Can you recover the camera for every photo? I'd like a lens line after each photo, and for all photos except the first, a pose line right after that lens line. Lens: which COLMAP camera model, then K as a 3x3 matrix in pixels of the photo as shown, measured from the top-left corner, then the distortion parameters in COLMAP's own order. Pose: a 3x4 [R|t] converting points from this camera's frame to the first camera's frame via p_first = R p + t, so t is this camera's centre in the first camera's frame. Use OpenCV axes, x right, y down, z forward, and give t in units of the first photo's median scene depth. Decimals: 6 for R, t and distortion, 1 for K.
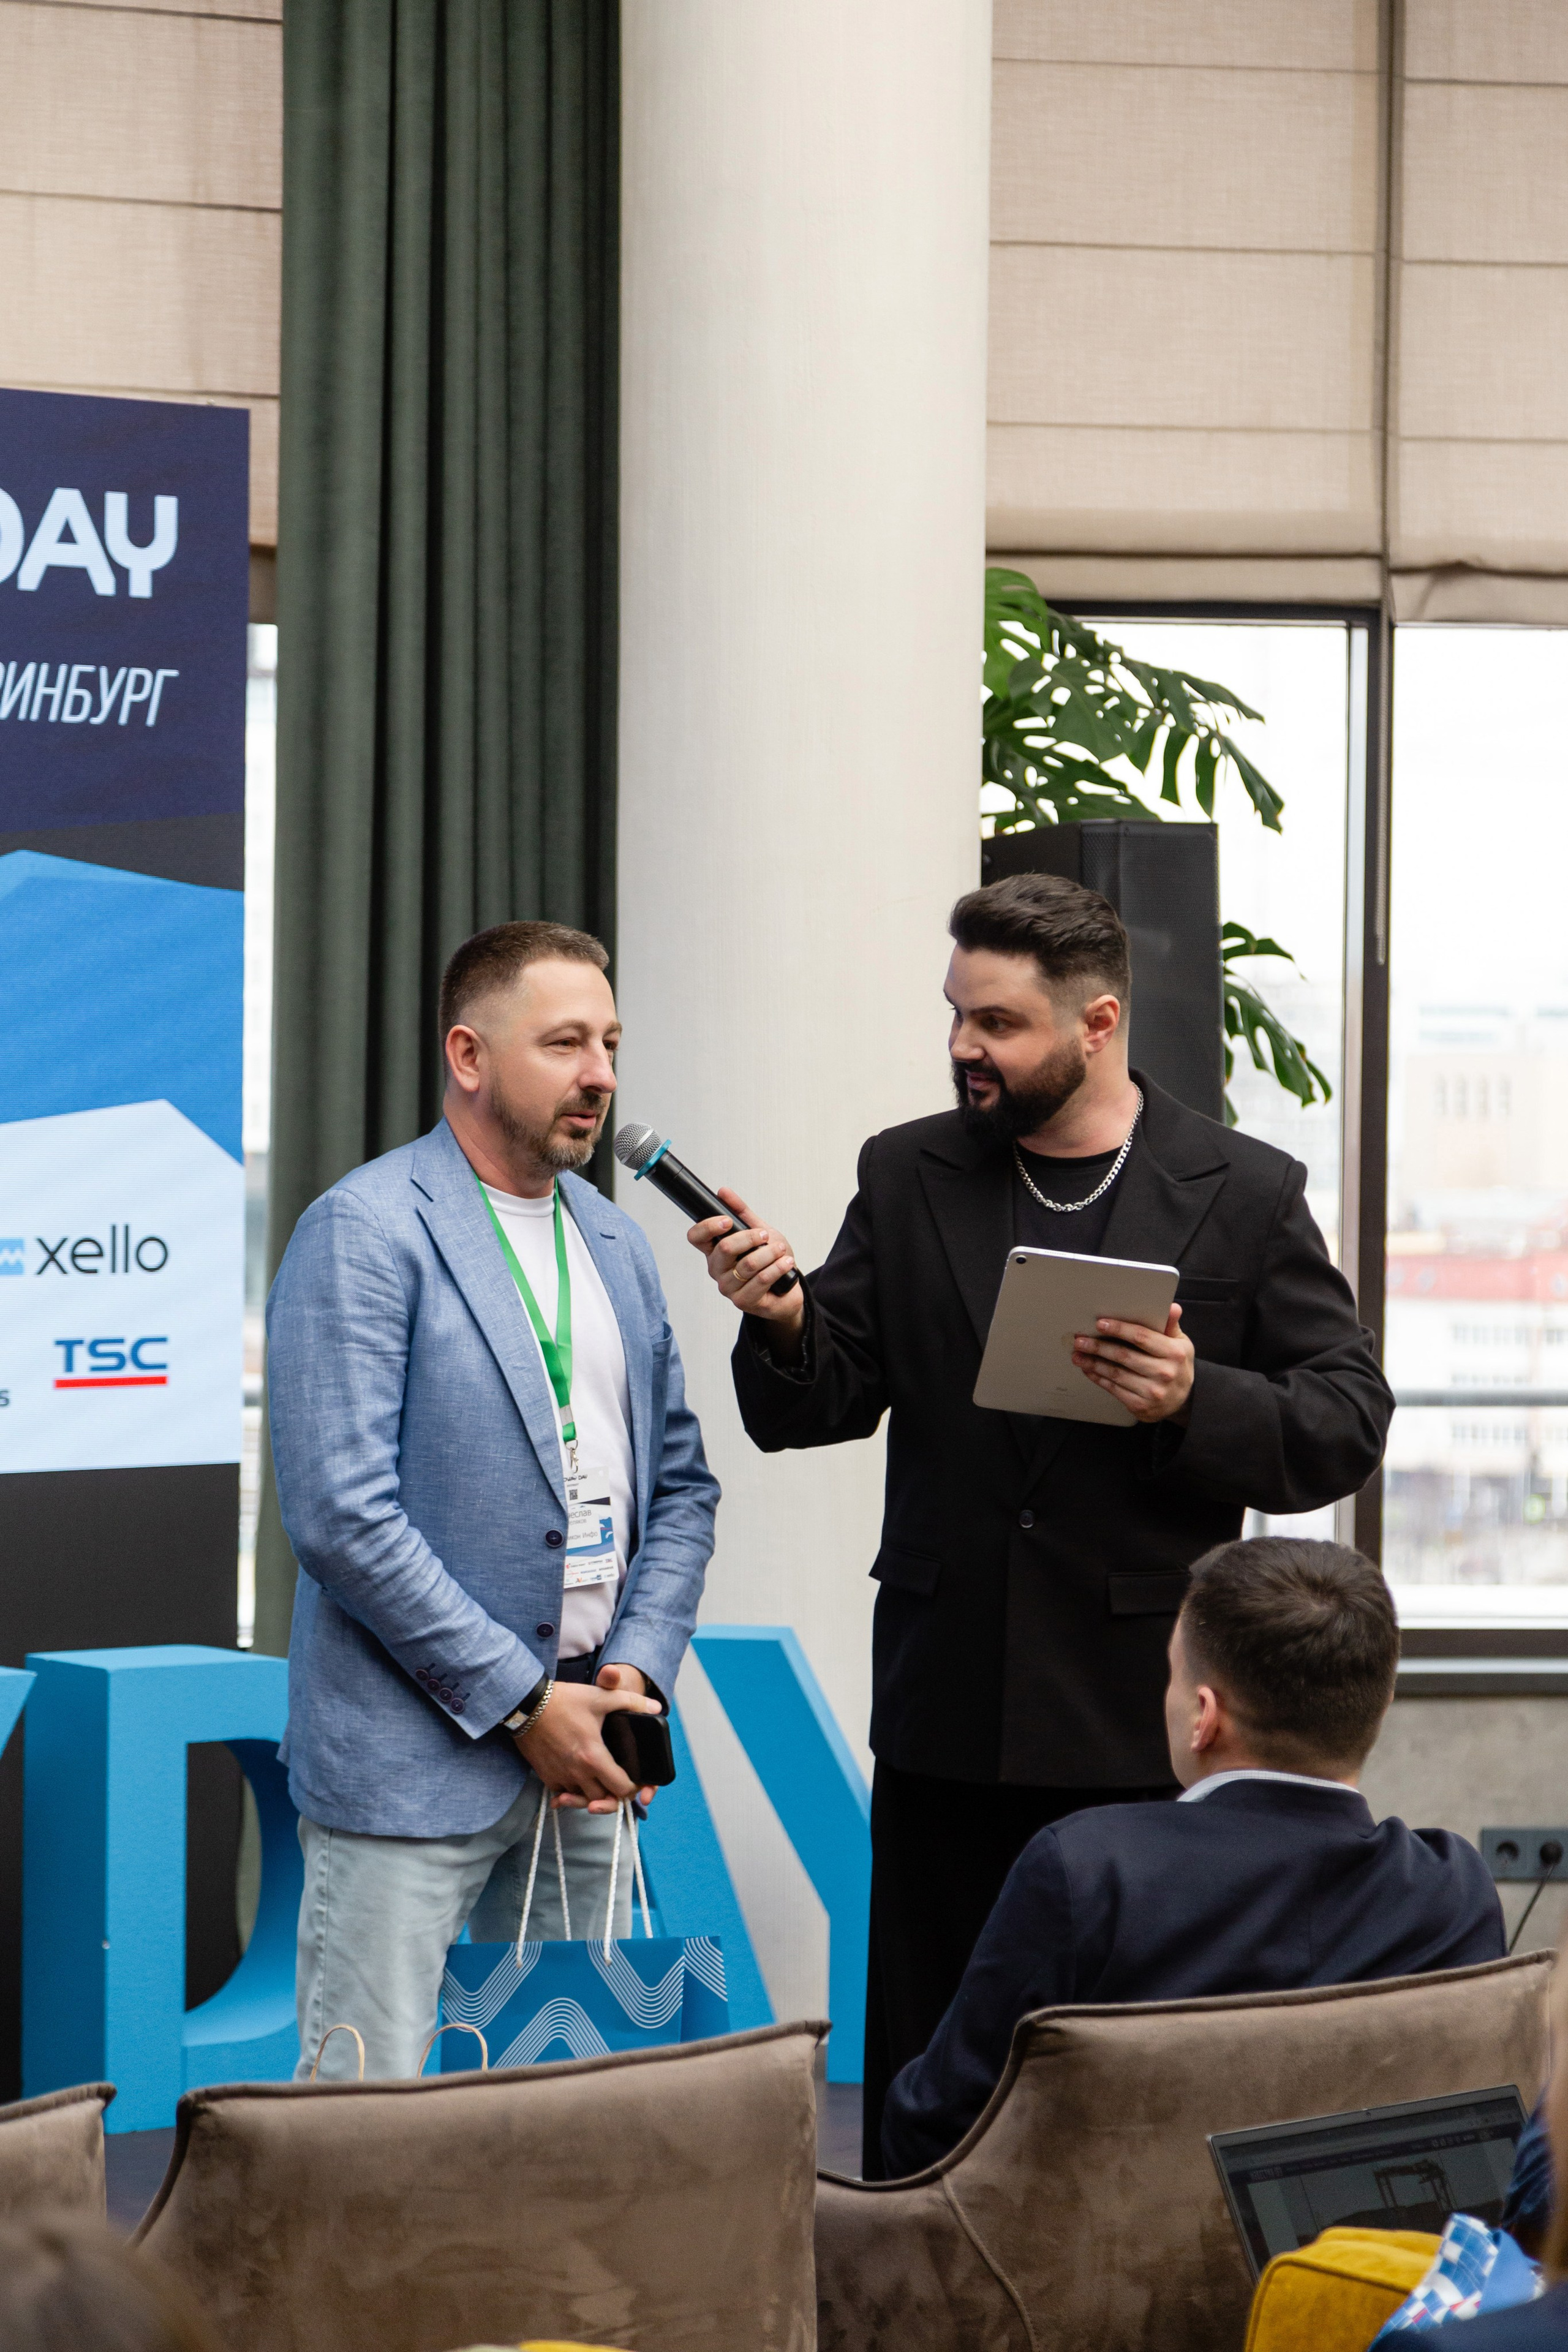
lens RADIAL K [[6211.1, 0, 664.9], [0, 6211.1, 1290.9], [0, 0, 1]] dist [-0.026051, 0.000000]
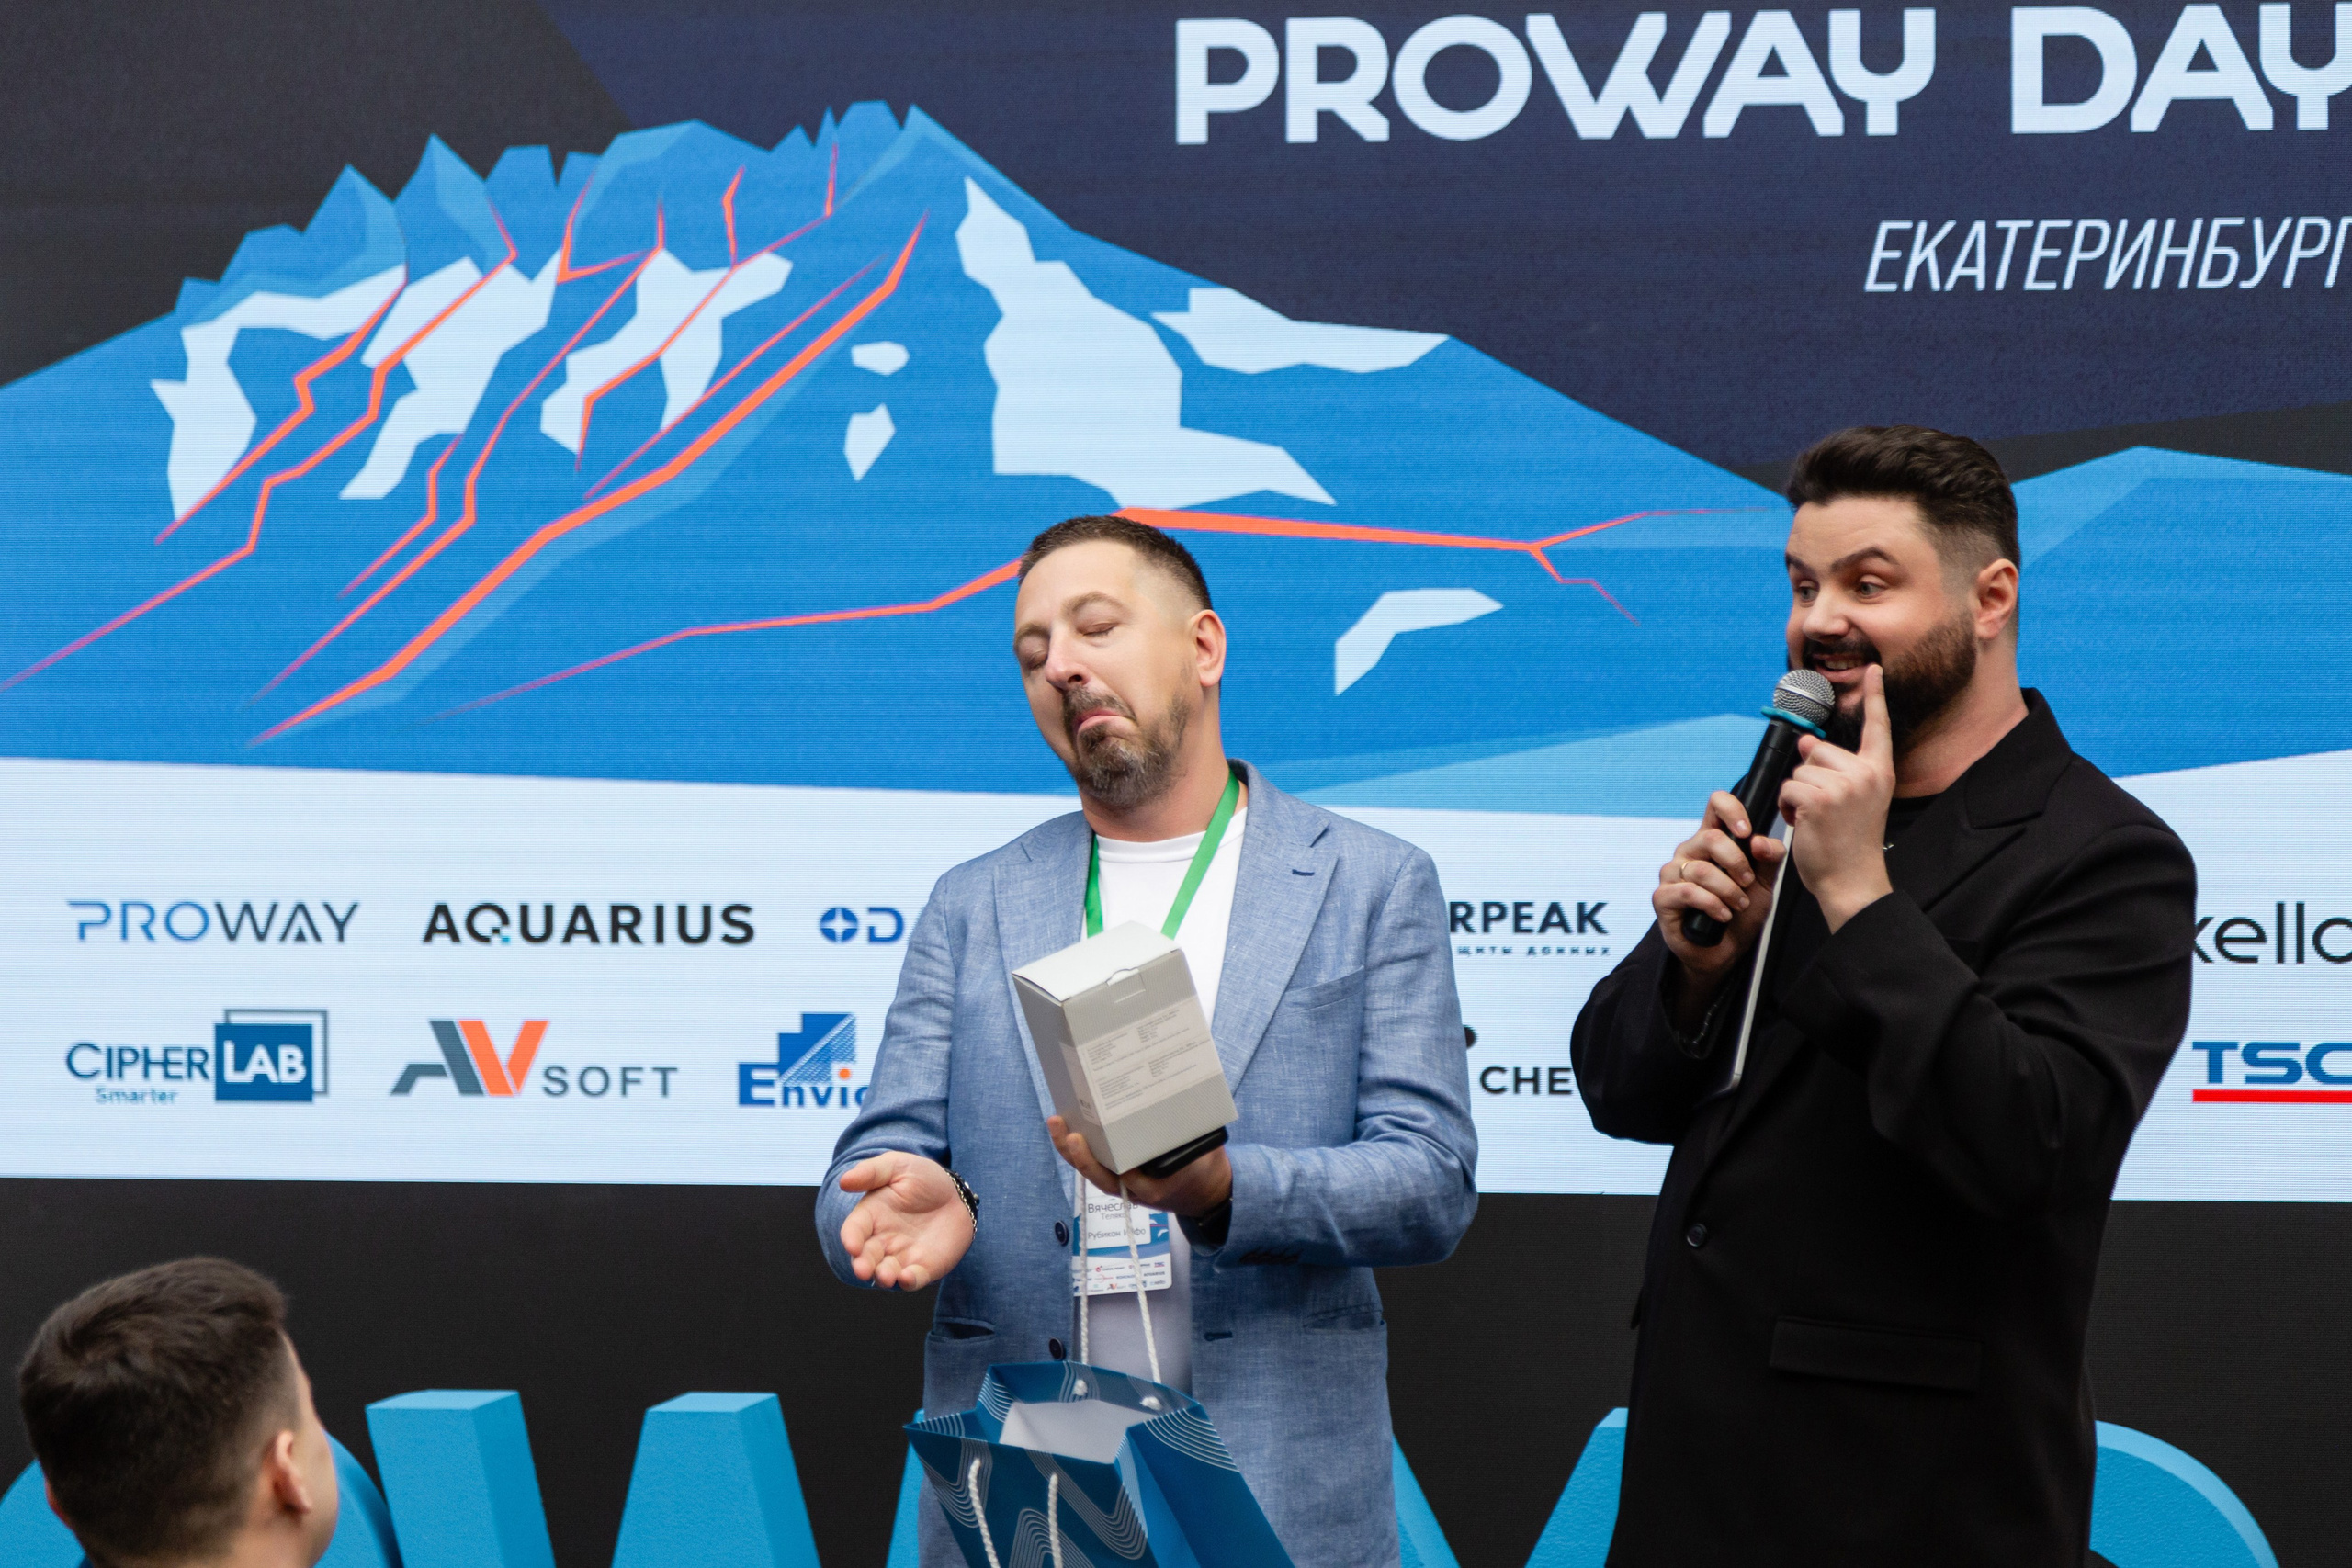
lens RADIAL K [[6766.5, 0, 1250.4], [0, 6766.5, 898.0], [0, 0, 1]] dist [0.003240, 0.000000]
pose [[0.666338, 0.007337, -0.745614, 0.463235], [-0.025134, 0.999604, -0.012626, 0.003189], [0.745226, 0.027154, 0.666259, 0.297376]]
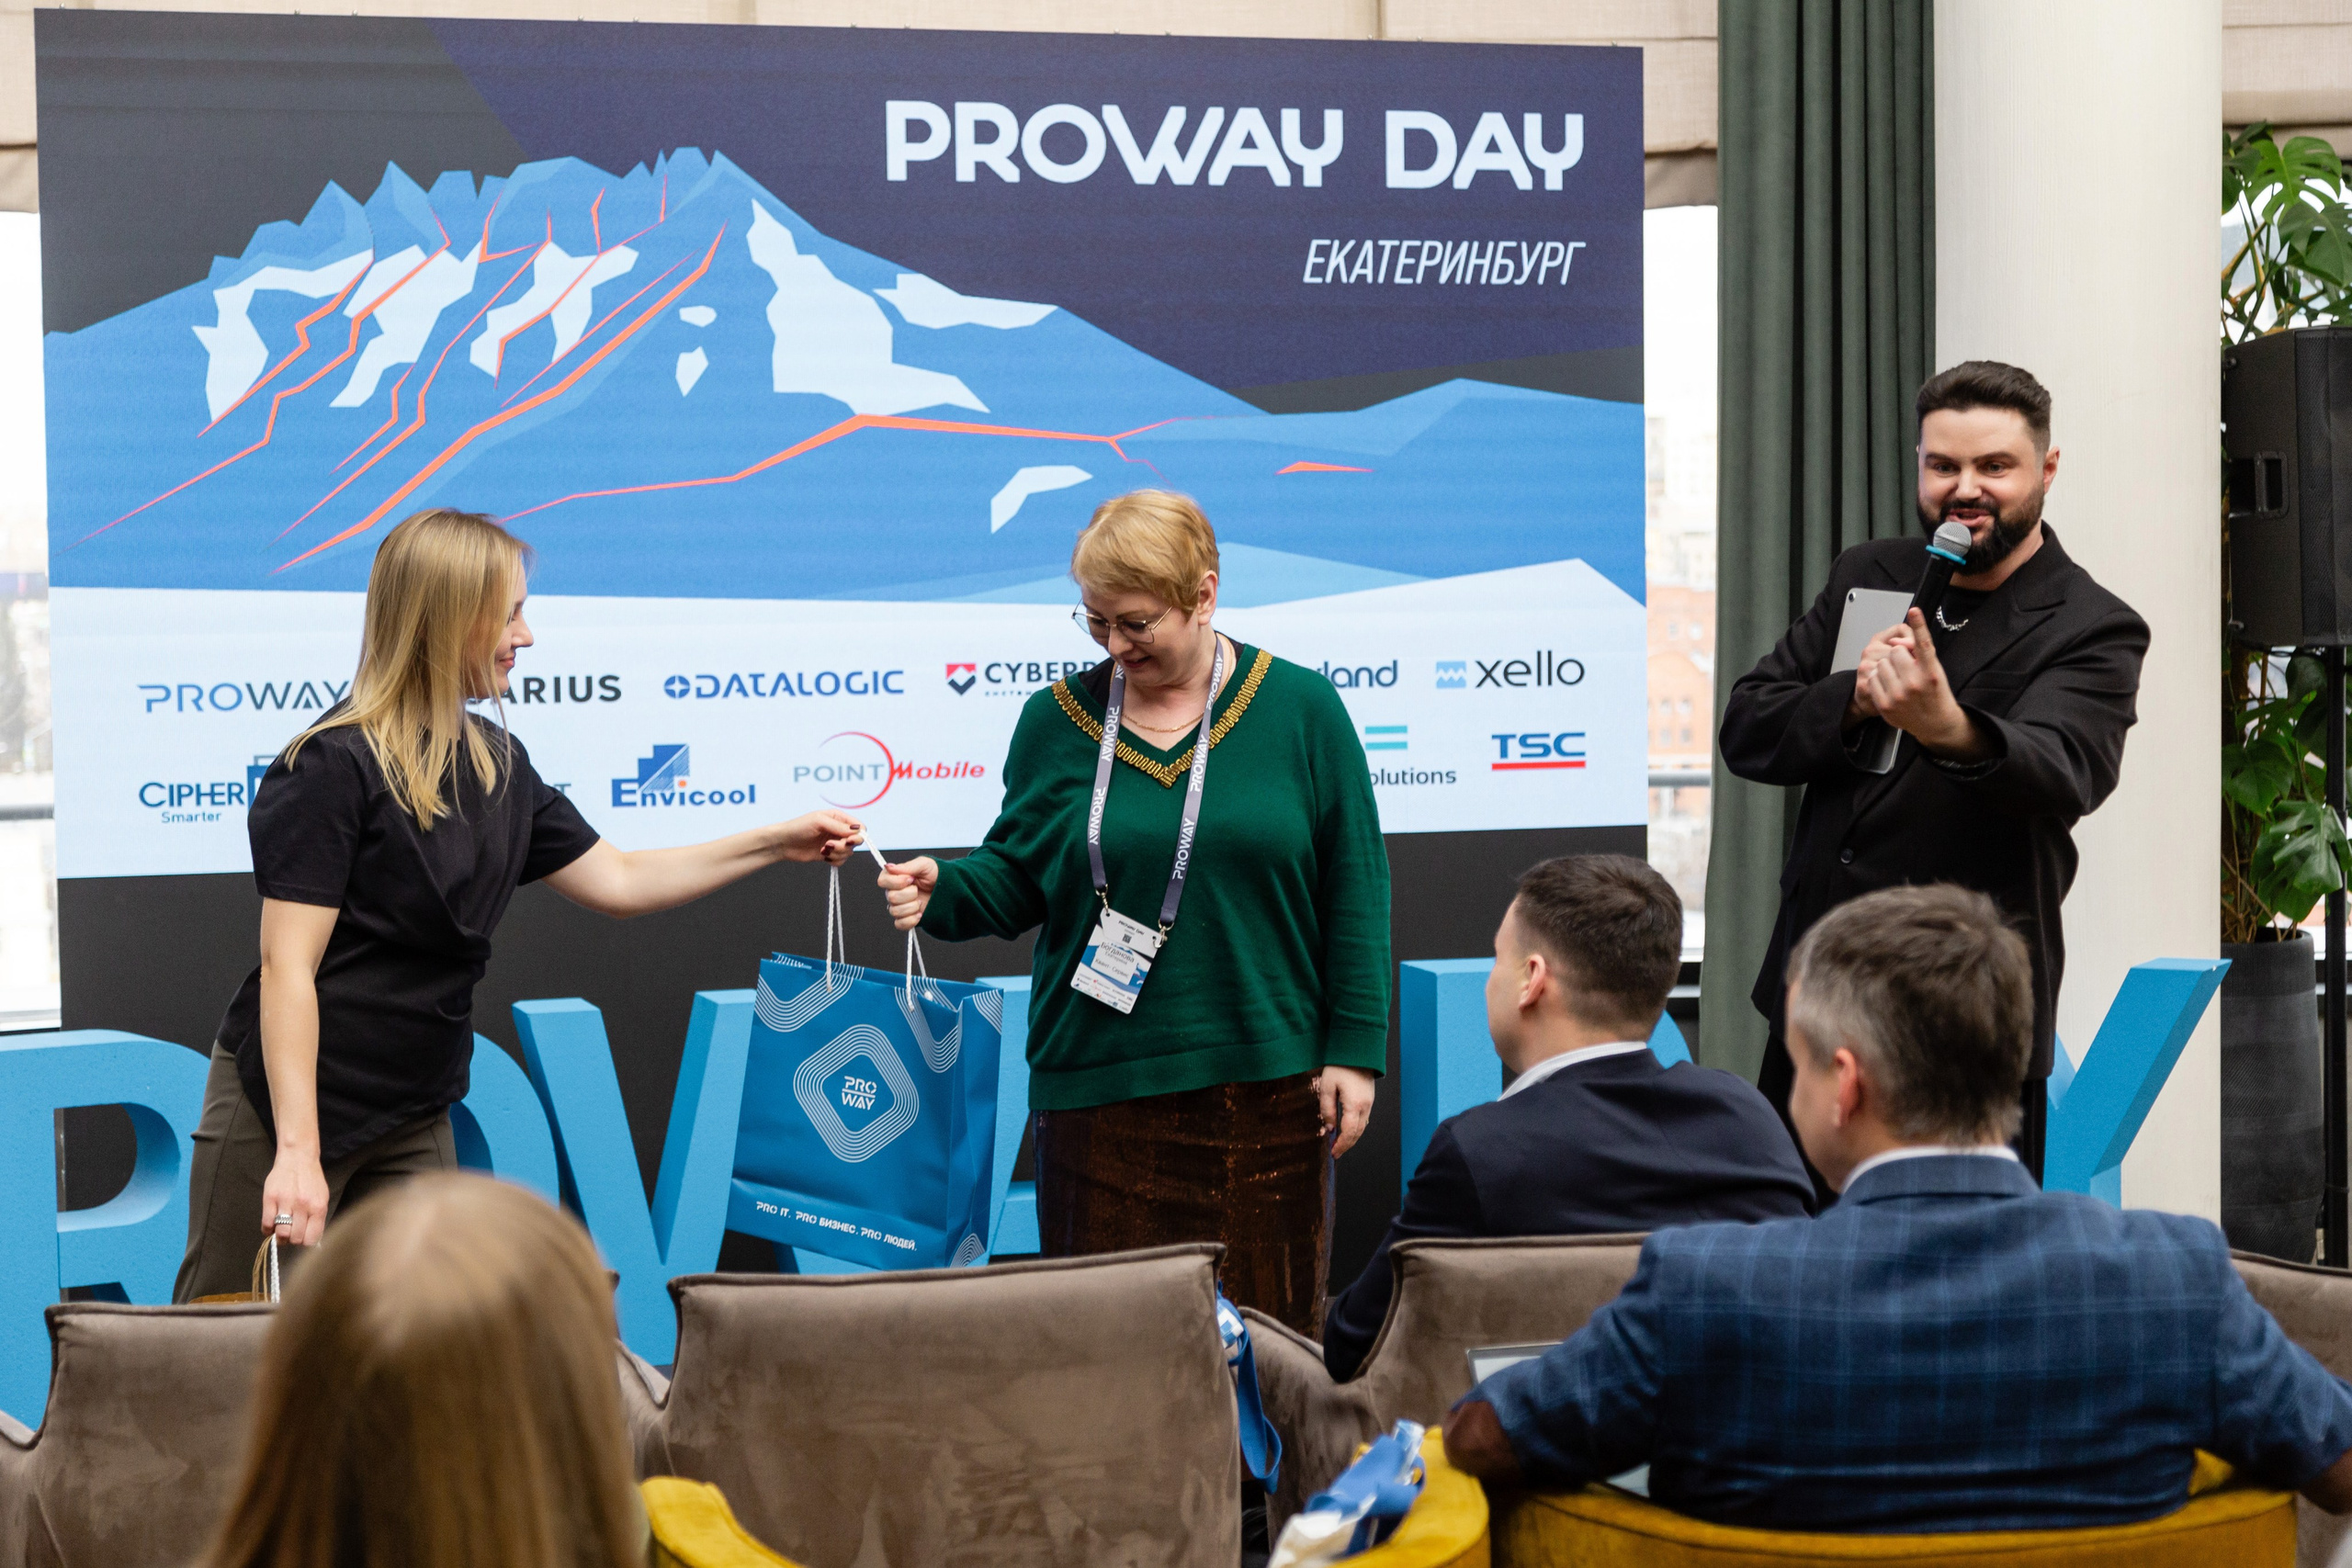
lens RADIAL K [[4313.2, 0, 1232.1], [0, 4313.2, 812.6], [0, 0, 1]] dist [-0.004892, 0.000000]
pose [[0.928347, 0.003024, -0.371703, 0.194092], [0.005388, 0.999752, 0.021592, 0.003974], [0.371677, -0.022048, 0.928100, 0.088058]]
